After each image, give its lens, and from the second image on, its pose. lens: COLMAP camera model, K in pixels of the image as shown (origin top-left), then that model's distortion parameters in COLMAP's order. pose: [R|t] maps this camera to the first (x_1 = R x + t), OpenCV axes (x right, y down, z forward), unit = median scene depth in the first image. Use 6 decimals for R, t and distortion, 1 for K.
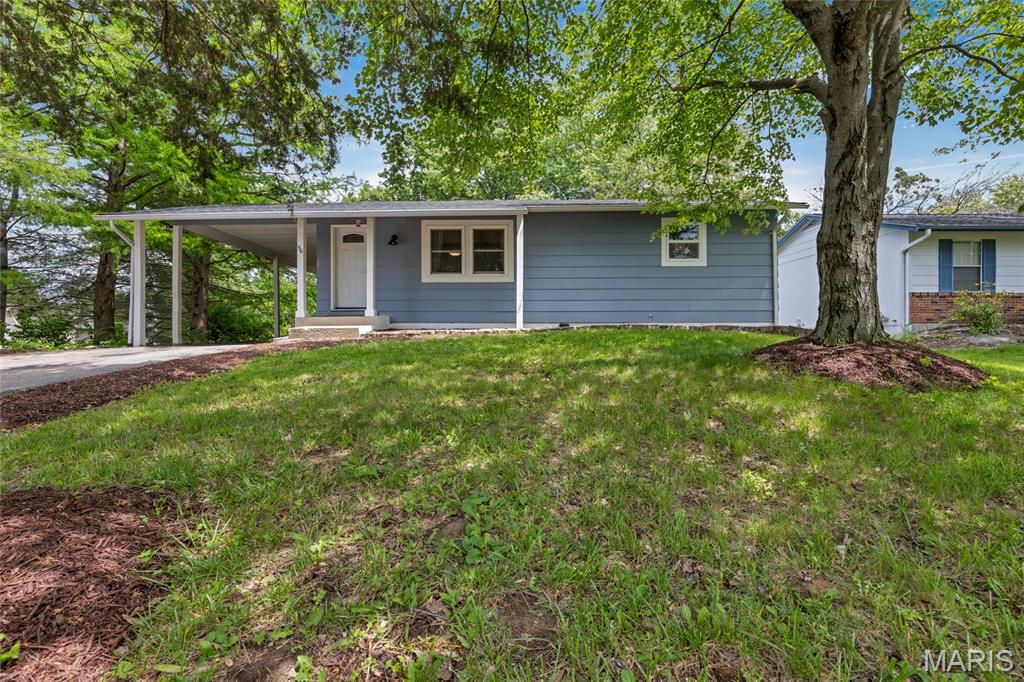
lens RADIAL K [[479.1, 0, 512.0], [0, 479.1, 340.5], [0, 0, 1]] dist [-0.002608, -0.000233]
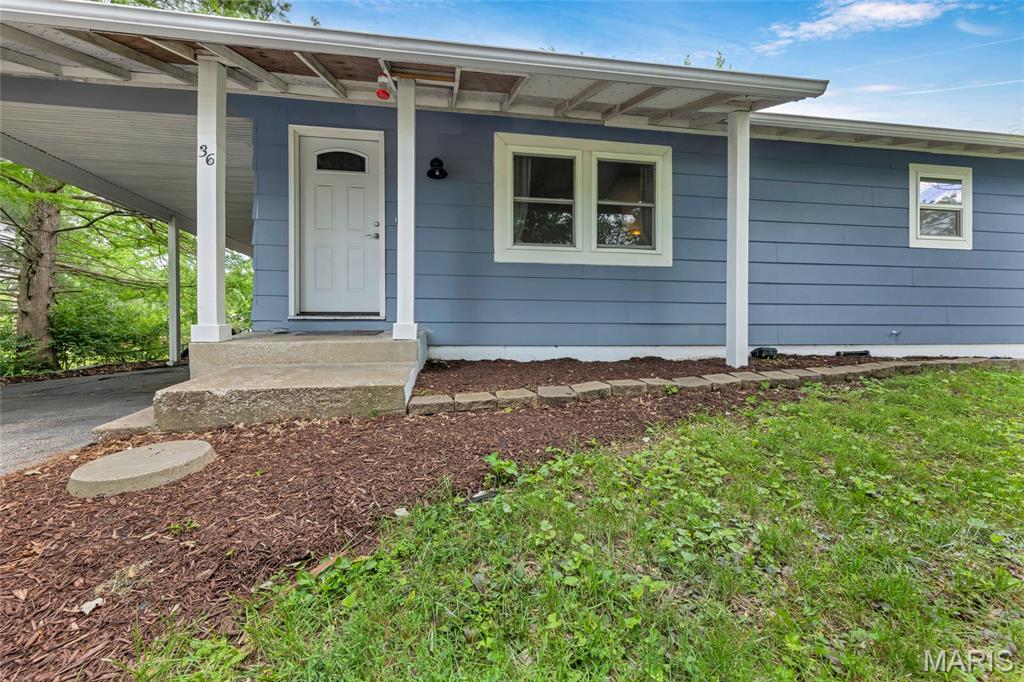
lens RADIAL K [[403.6, 0, 510.8], [0, 403.6, 337.9], [0, 0, 1]] dist [0.000894, 0.000205]
pose [[0.980647, -0.005266, 0.195711, -0.253122], [0.001227, 0.999784, 0.020753, -0.052849], [-0.195778, -0.020111, 0.980442, 0.596408]]
